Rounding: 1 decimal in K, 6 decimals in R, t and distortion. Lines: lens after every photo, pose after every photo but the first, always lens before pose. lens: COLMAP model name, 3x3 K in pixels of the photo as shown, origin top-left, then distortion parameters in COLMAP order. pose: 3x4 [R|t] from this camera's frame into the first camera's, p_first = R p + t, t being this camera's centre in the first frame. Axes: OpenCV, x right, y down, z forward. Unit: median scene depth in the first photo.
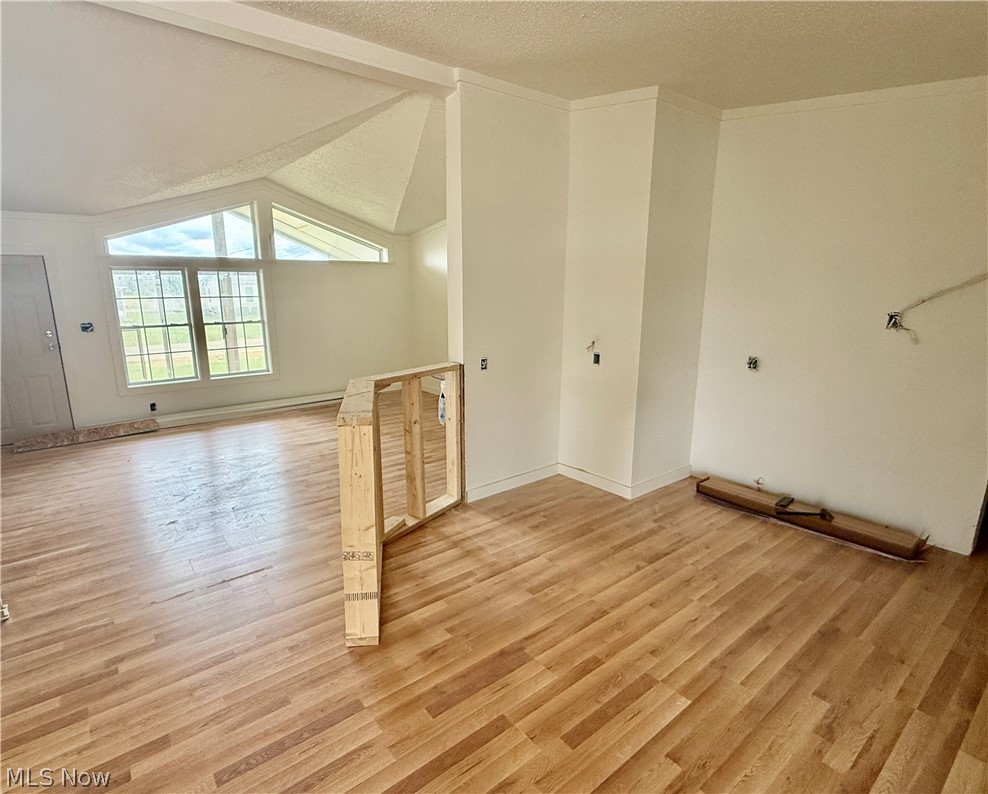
lens RADIAL K [[498.0, 0, 456.5], [0, 498.0, 401.6], [0, 0, 1]] dist [0.000049, -0.000600]
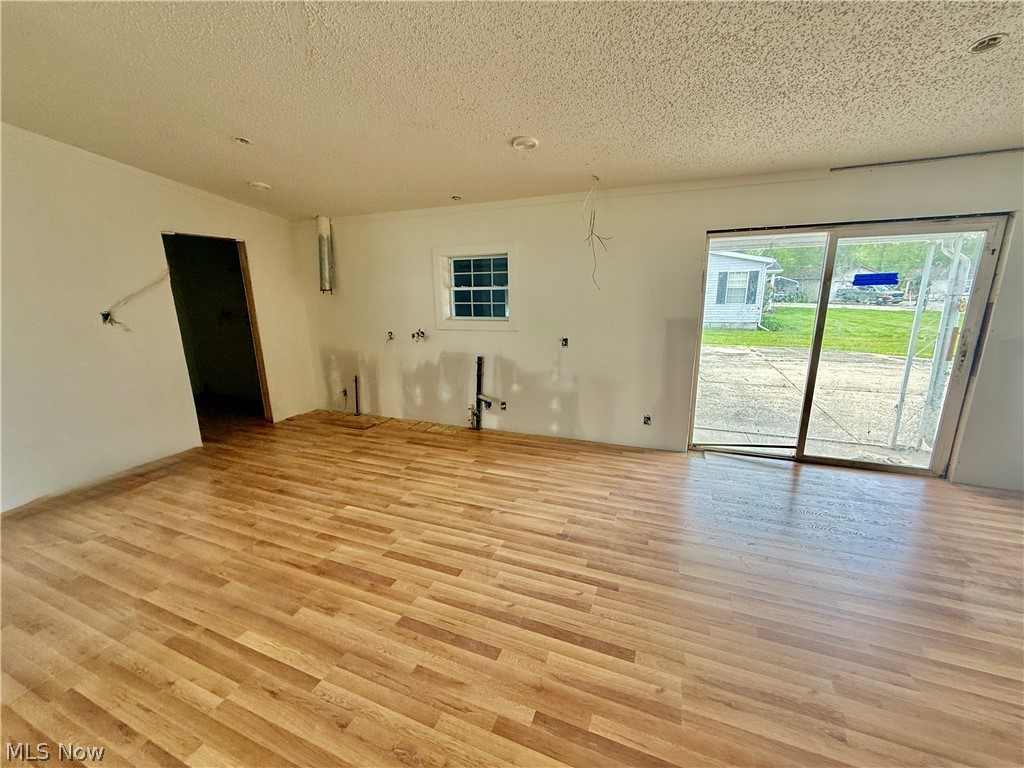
lens RADIAL K [[406.9, 0, 511.2], [0, 406.9, 385.6], [0, 0, 1]] dist [-0.001150, 0.000883]
pose [[-0.525736, -0.177118, 0.832004, -0.058061], [0.202201, 0.924029, 0.324477, -0.010960], [-0.826267, 0.338821, -0.449981, 0.055487]]
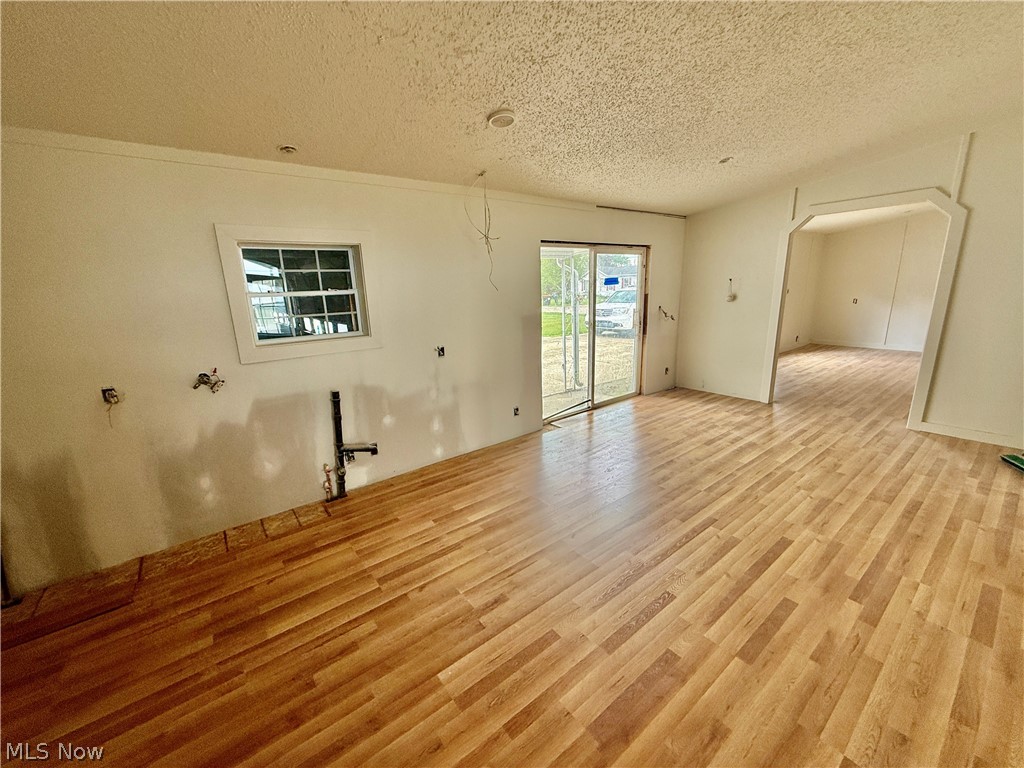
lens RADIAL K [[406.9, 0, 510.6], [0, 406.9, 384.4], [0, 0, 1]] dist [-0.001150, 0.000883]
pose [[-0.998752, 0.048754, -0.010807, 0.015755], [0.039118, 0.898339, 0.437557, -0.018137], [0.031041, 0.436589, -0.899126, 0.081868]]
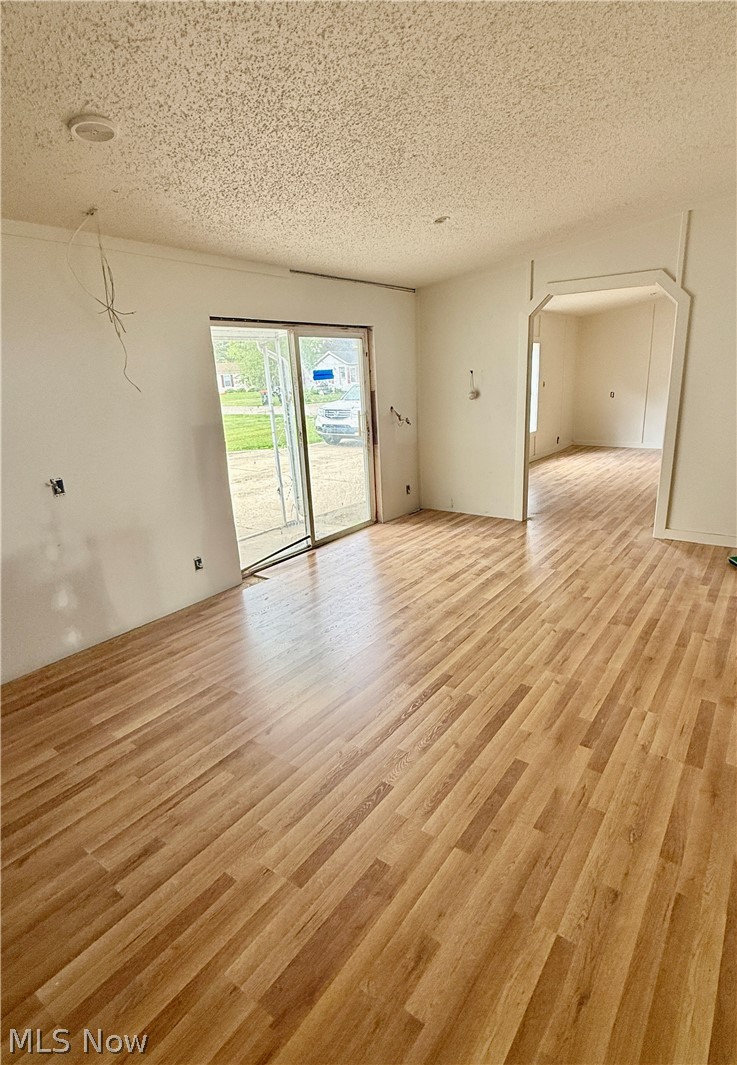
lens RADIAL K [[544.3, 0, 399.2], [0, 544.3, 533.0], [0, 0, 1]] dist [-0.000594, 0.000923]
pose [[-0.944054, 0.137842, -0.299601, 0.006801], [-0.023328, 0.878275, 0.477587, -0.018720], [0.328963, 0.457857, -0.825924, 0.081196]]
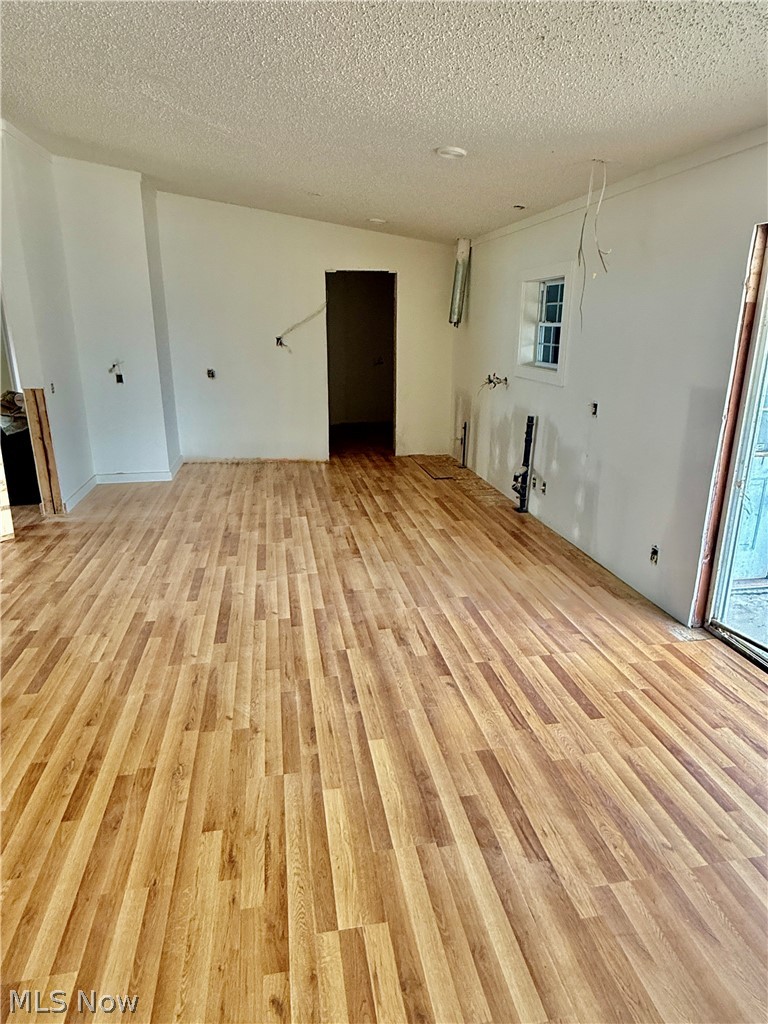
lens RADIAL K [[623.4, 0, 382.0], [0, 623.4, 510.5], [0, 0, 1]] dist [0.005041, 0.000353]
pose [[0.444134, -0.251179, 0.860031, -0.093078], [0.185759, 0.964856, 0.185865, 0.007002], [-0.876492, 0.077209, 0.475184, -0.032125]]
